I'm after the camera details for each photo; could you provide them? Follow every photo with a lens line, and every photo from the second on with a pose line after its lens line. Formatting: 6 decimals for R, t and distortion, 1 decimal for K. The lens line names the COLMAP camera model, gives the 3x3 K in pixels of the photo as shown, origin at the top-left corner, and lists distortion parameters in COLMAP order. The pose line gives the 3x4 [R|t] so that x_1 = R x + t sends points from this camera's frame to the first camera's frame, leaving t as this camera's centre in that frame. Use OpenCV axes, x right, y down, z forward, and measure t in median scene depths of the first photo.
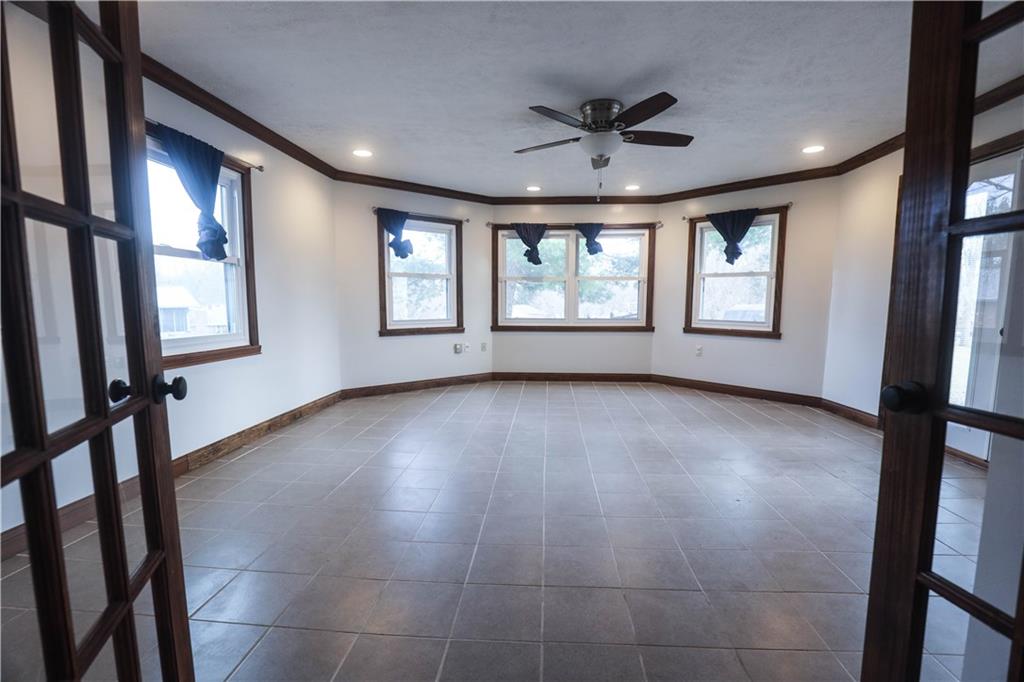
lens RADIAL K [[469.0, 0, 516.5], [0, 469.0, 348.0], [0, 0, 1]] dist [-0.036110, 0.006851]
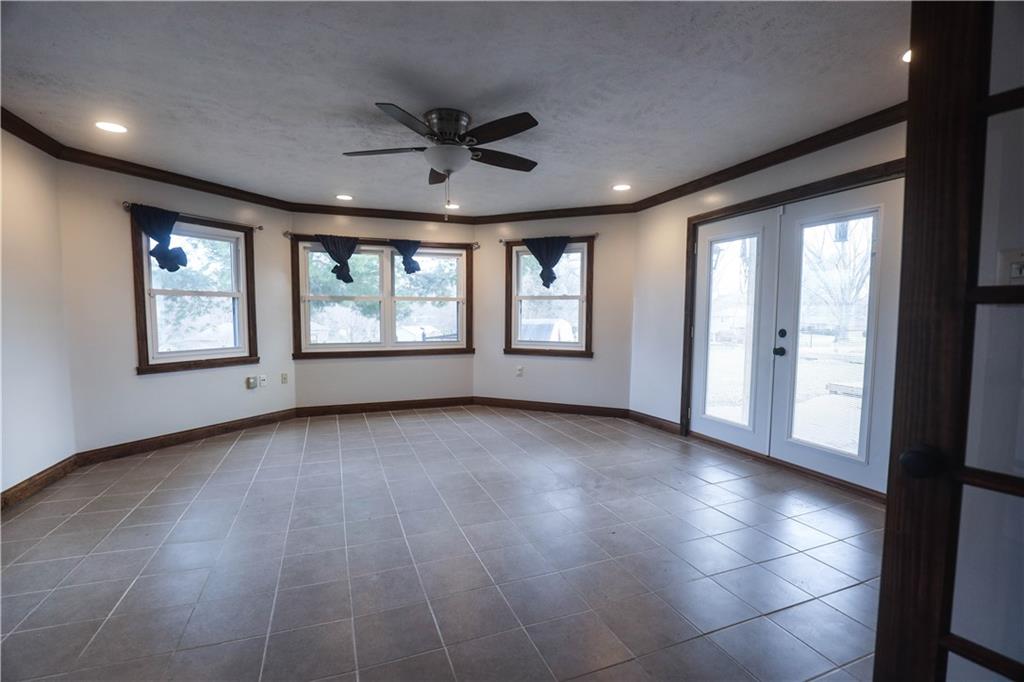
lens RADIAL K [[469.0, 0, 511.4], [0, 469.0, 348.1], [0, 0, 1]] dist [-0.036110, 0.006851]
pose [[0.905270, -0.031326, 0.423681, -0.062820], [0.043640, 0.998859, -0.019392, -0.027235], [-0.422590, 0.036045, 0.905604, 0.084034]]
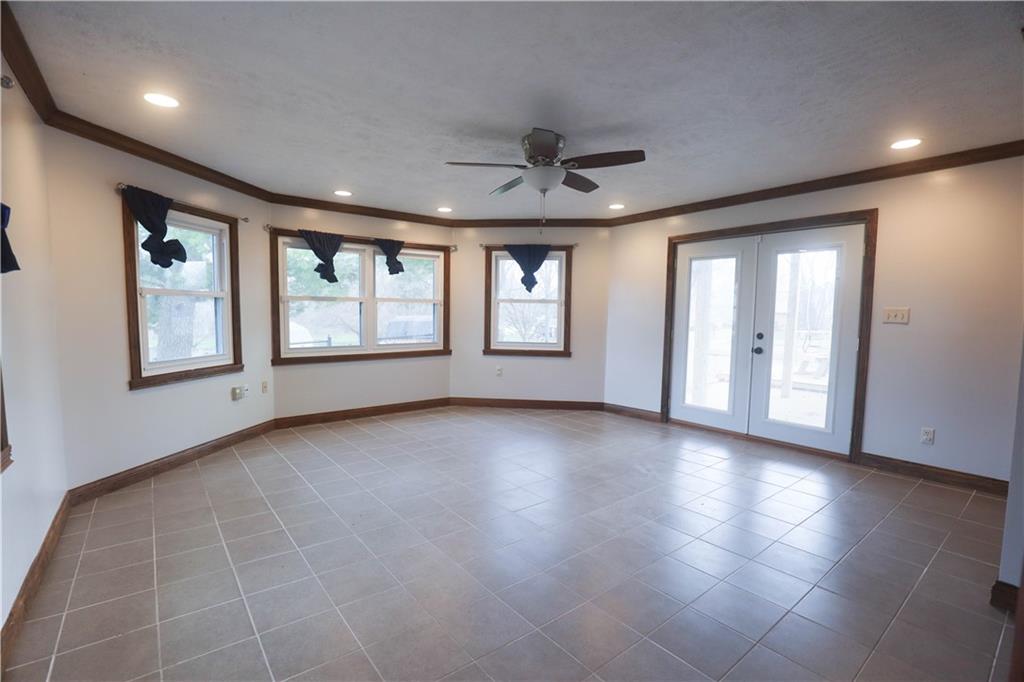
lens RADIAL K [[469.0, 0, 511.7], [0, 469.0, 344.6], [0, 0, 1]] dist [-0.036110, 0.006851]
pose [[0.737452, -0.042375, 0.674069, -0.331261], [0.059595, 0.998220, -0.002446, -0.054043], [-0.672765, 0.041975, 0.738665, 0.204585]]
